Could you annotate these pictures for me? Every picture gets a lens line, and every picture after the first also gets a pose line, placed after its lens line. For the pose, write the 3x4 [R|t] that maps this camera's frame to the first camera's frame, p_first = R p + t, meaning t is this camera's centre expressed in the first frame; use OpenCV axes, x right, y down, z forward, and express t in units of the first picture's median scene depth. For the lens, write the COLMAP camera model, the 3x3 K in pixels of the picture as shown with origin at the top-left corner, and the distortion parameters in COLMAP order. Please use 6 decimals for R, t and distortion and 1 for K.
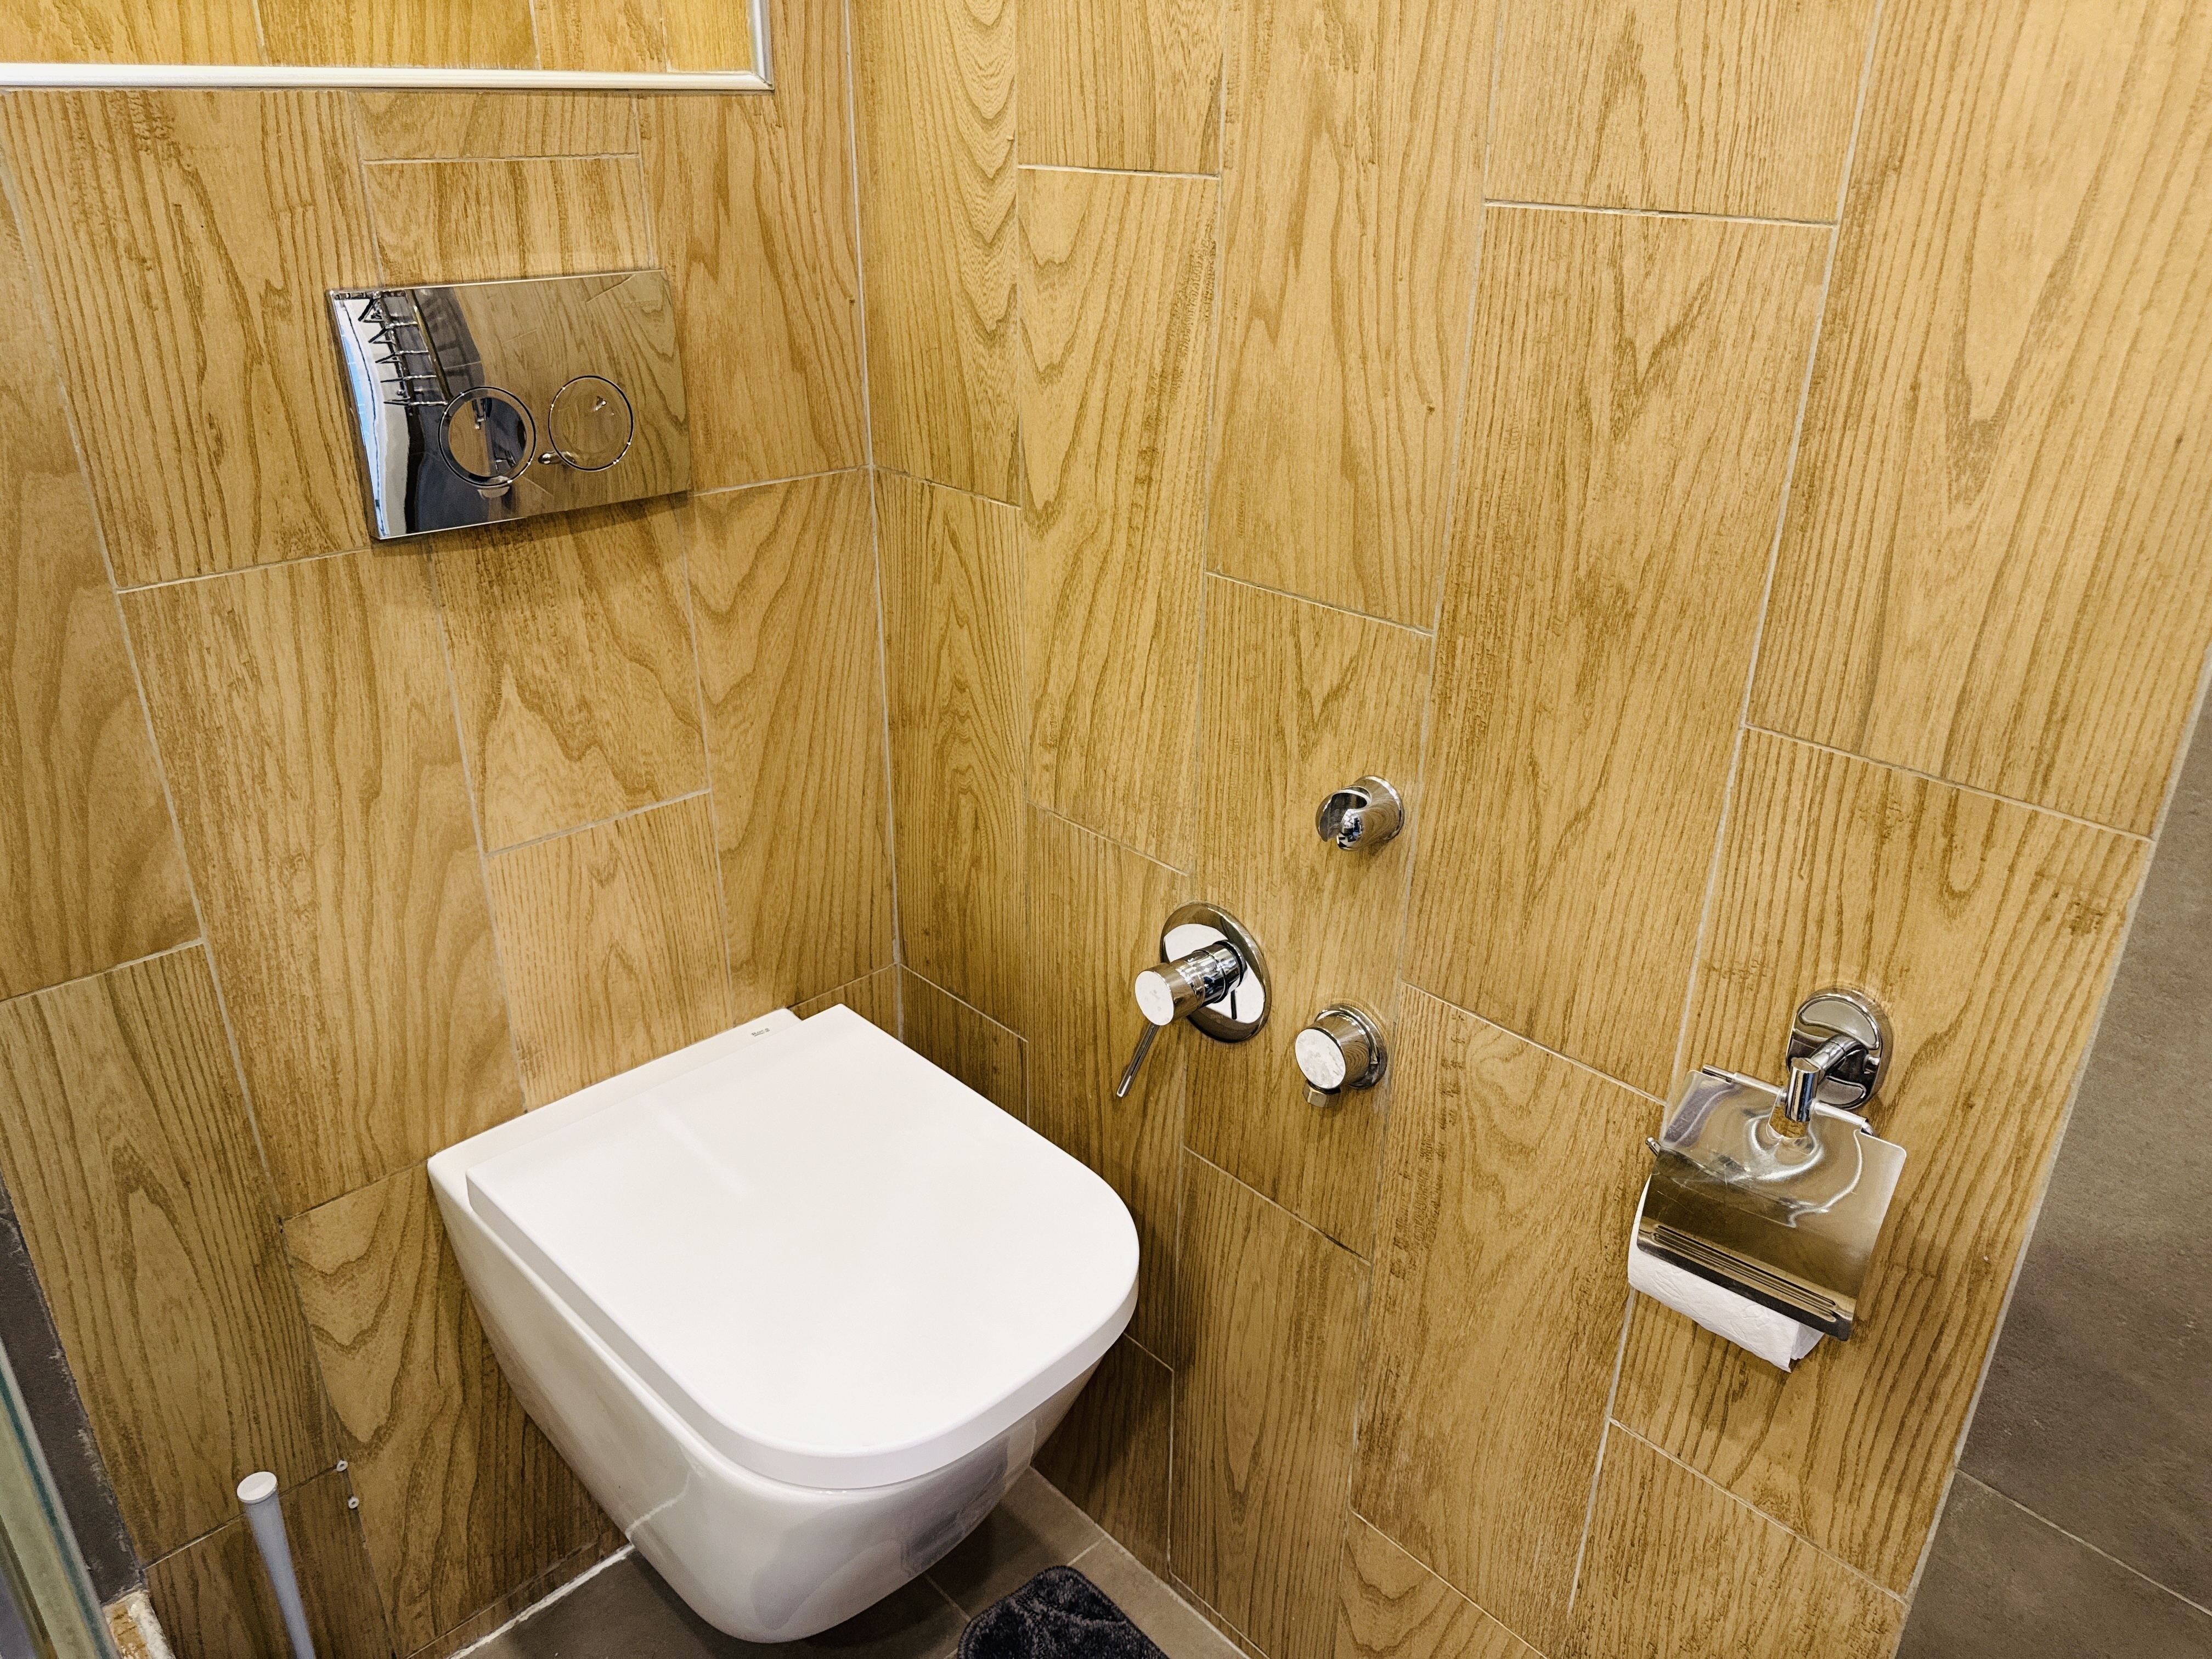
lens RADIAL K [[1571.7, 0, 1092.3], [0, 1571.7, 837.8], [0, 0, 1]] dist [0.004148, -0.008114]
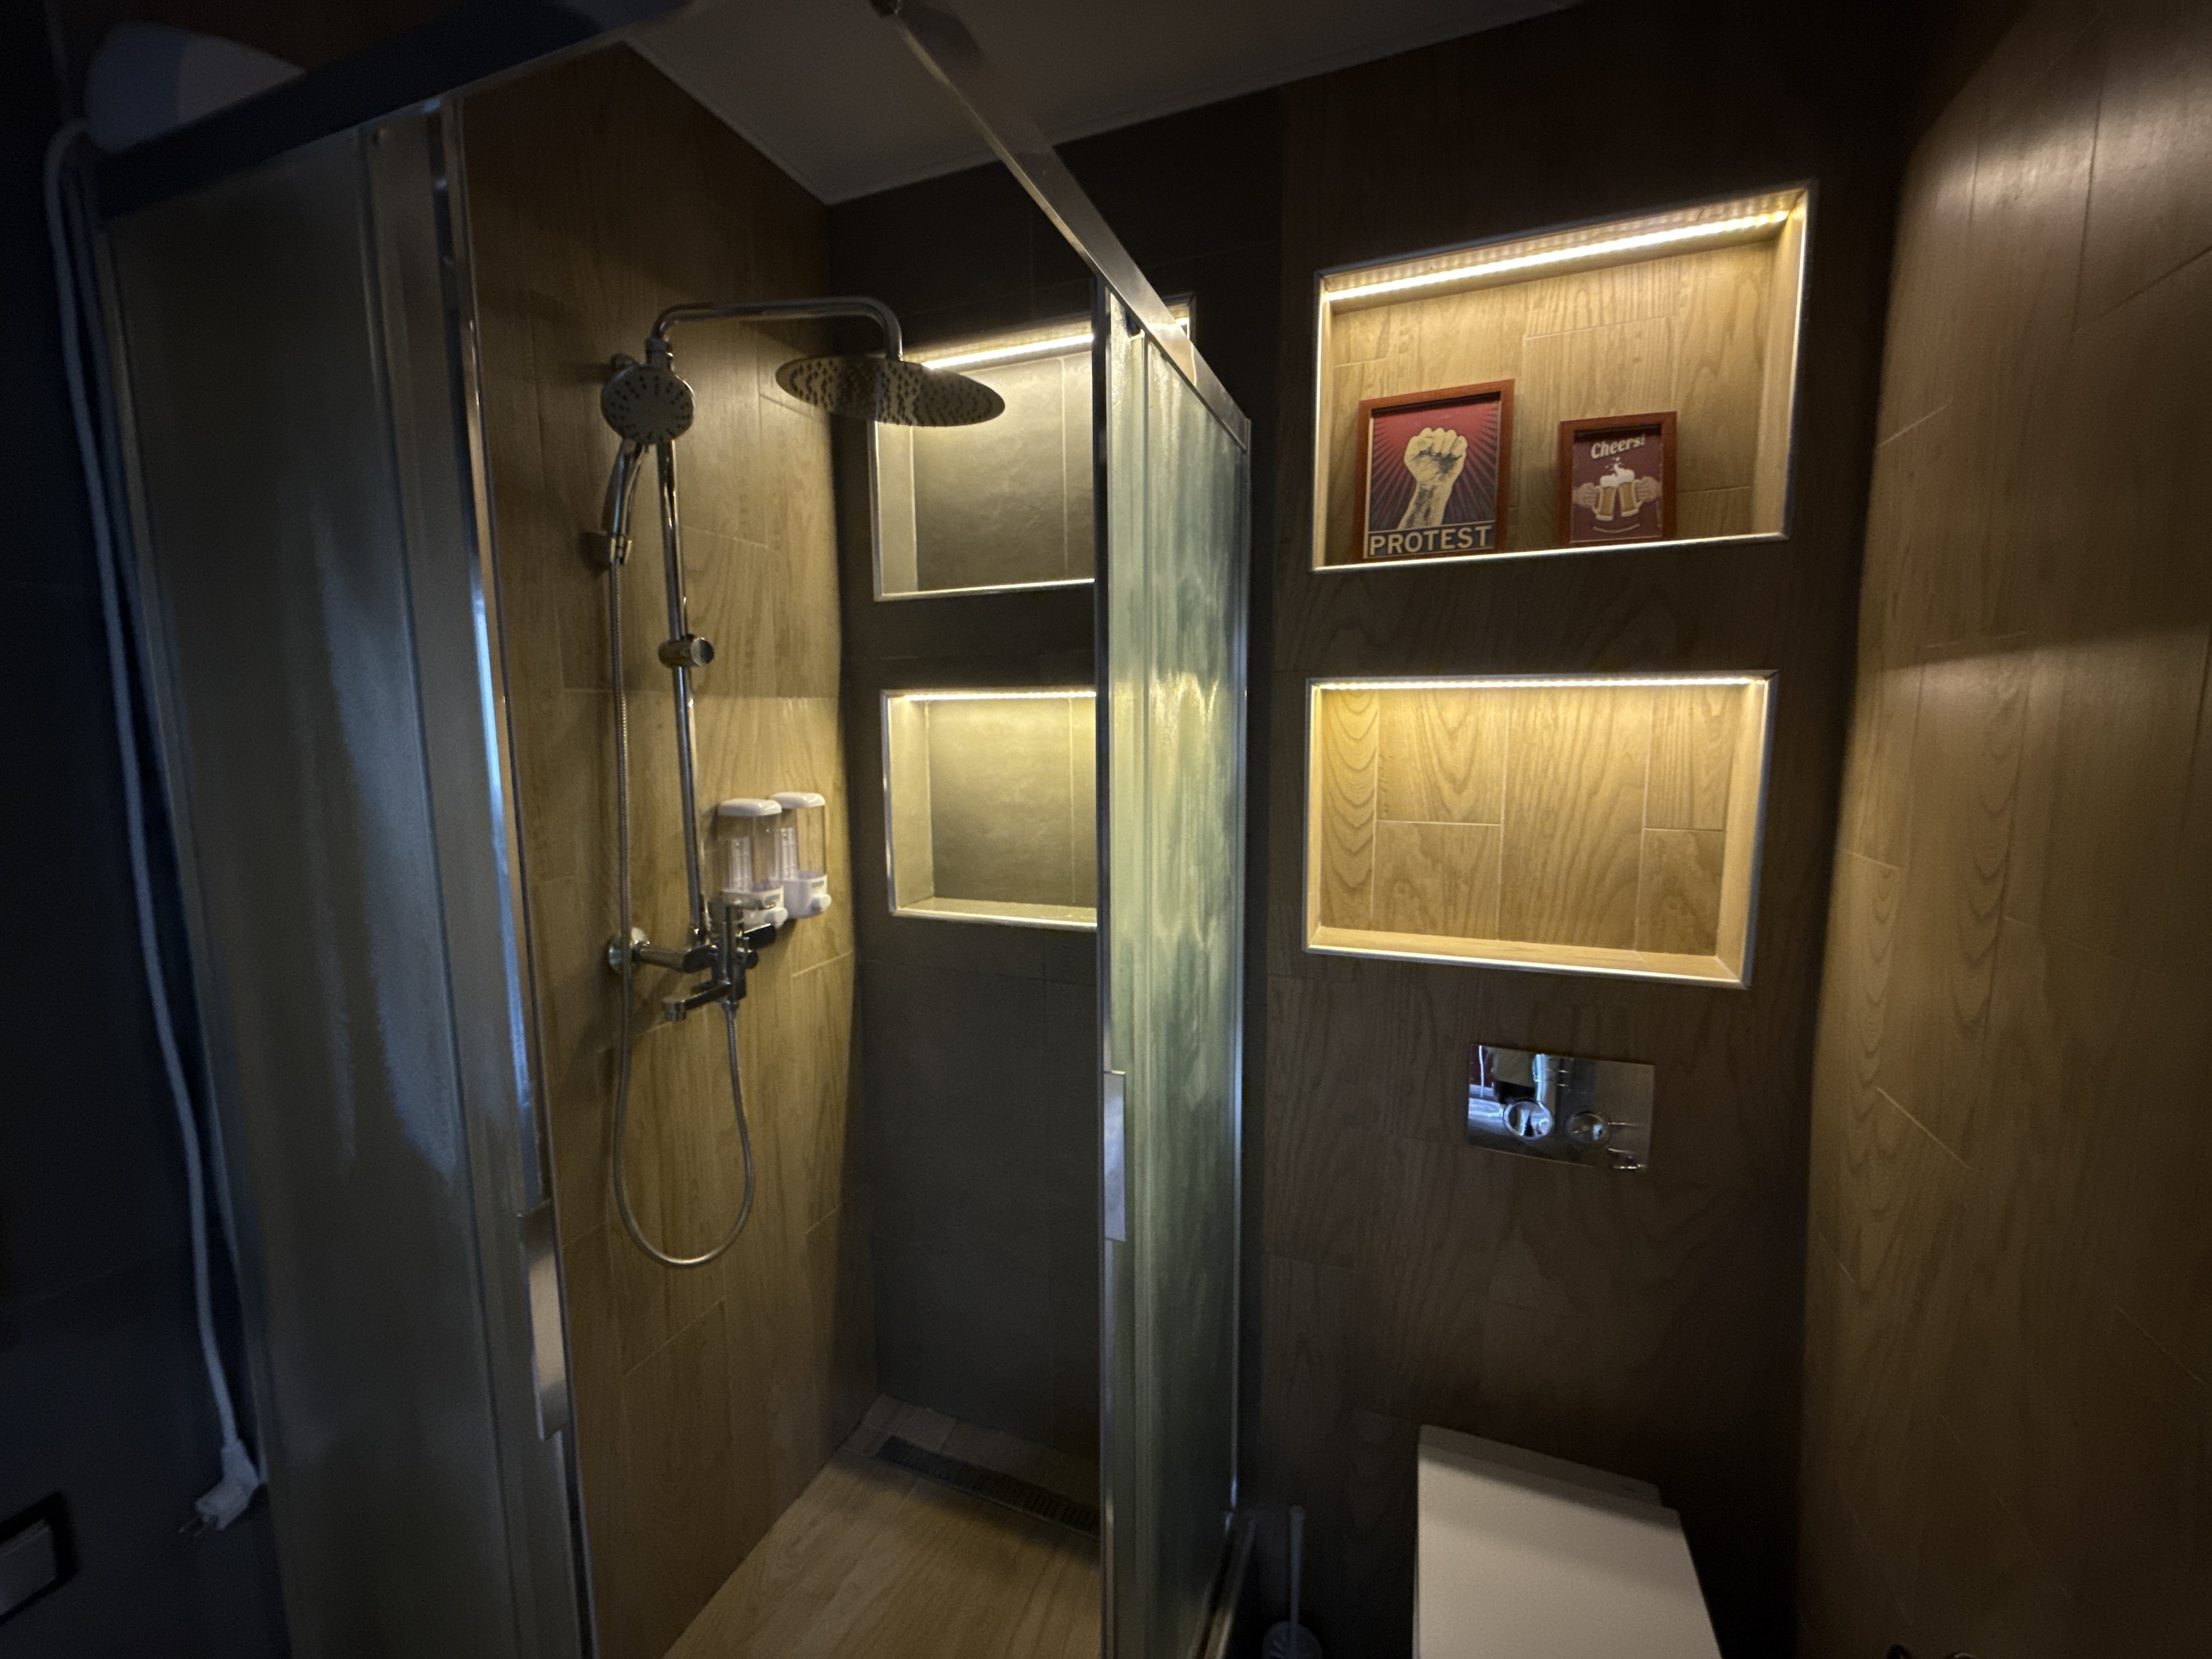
lens RADIAL K [[880.7, 0, 1098.0], [0, 880.7, 831.5], [0, 0, 1]] dist [0.000685, -0.000004]
pose [[0.422235, 0.102137, -0.900714, 0.385547], [-0.371775, 0.925732, -0.069306, -0.298636], [0.826741, 0.364126, 0.428848, -0.133972]]
